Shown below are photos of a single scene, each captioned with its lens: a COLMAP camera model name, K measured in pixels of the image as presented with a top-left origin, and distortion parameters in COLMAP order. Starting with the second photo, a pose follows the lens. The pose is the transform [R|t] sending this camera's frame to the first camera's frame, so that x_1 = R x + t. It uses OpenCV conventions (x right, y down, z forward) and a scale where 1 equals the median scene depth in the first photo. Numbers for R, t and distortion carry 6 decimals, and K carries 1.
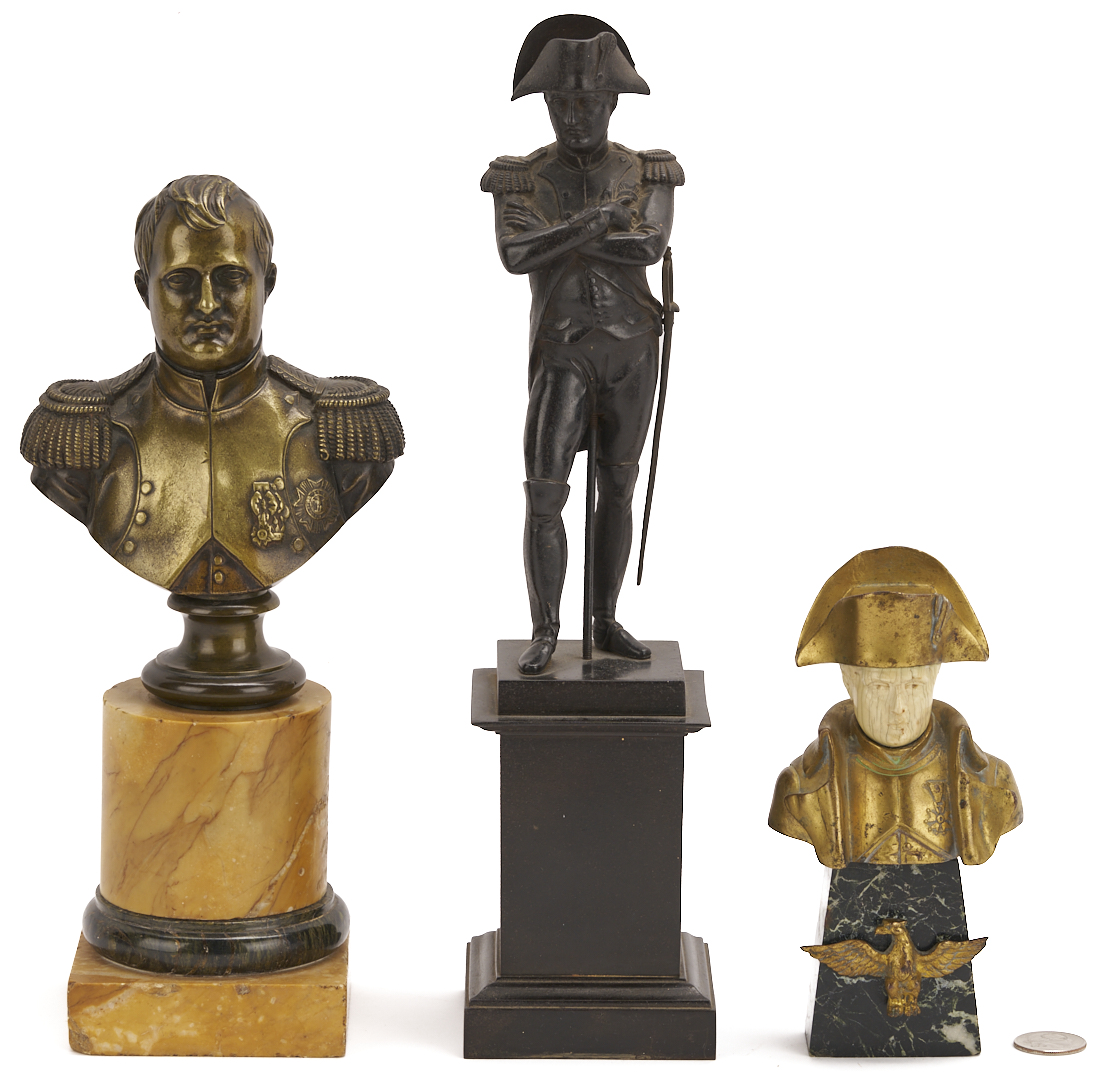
lens RADIAL K [[6046.8, 0, 545.0], [0, 6046.8, 540.8], [0, 0, 1]] dist [-0.313166, 0.000000]
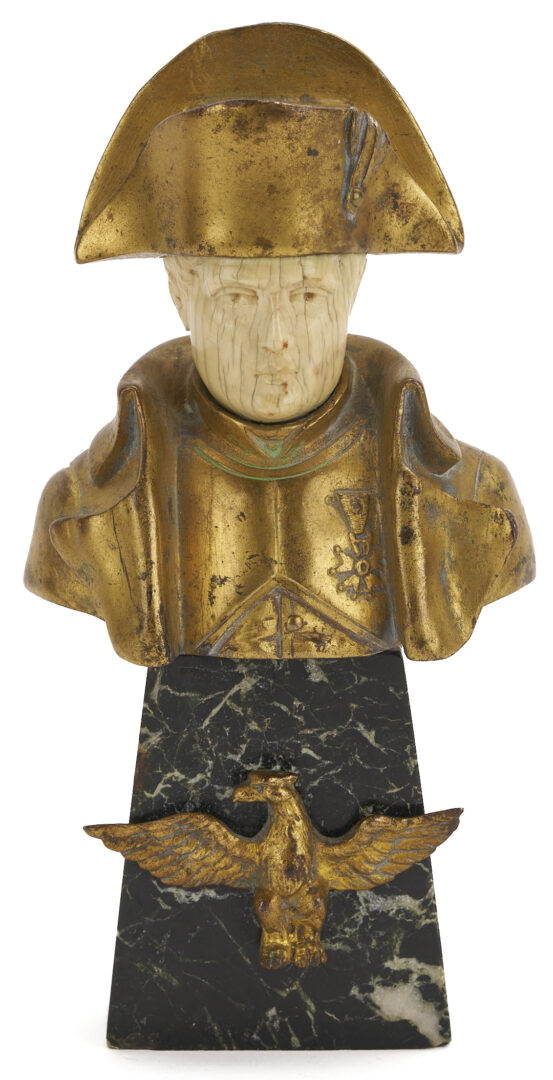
lens RADIAL K [[5610.8, 0, 278.1], [0, 5610.8, 540.3], [0, 0, 1]] dist [0.064600, 0.000000]
pose [[0.999947, 0.001158, 0.010196, 0.053576], [-0.001148, 0.999999, -0.000951, 0.044044], [-0.010197, 0.000939, 0.999948, 0.536899]]
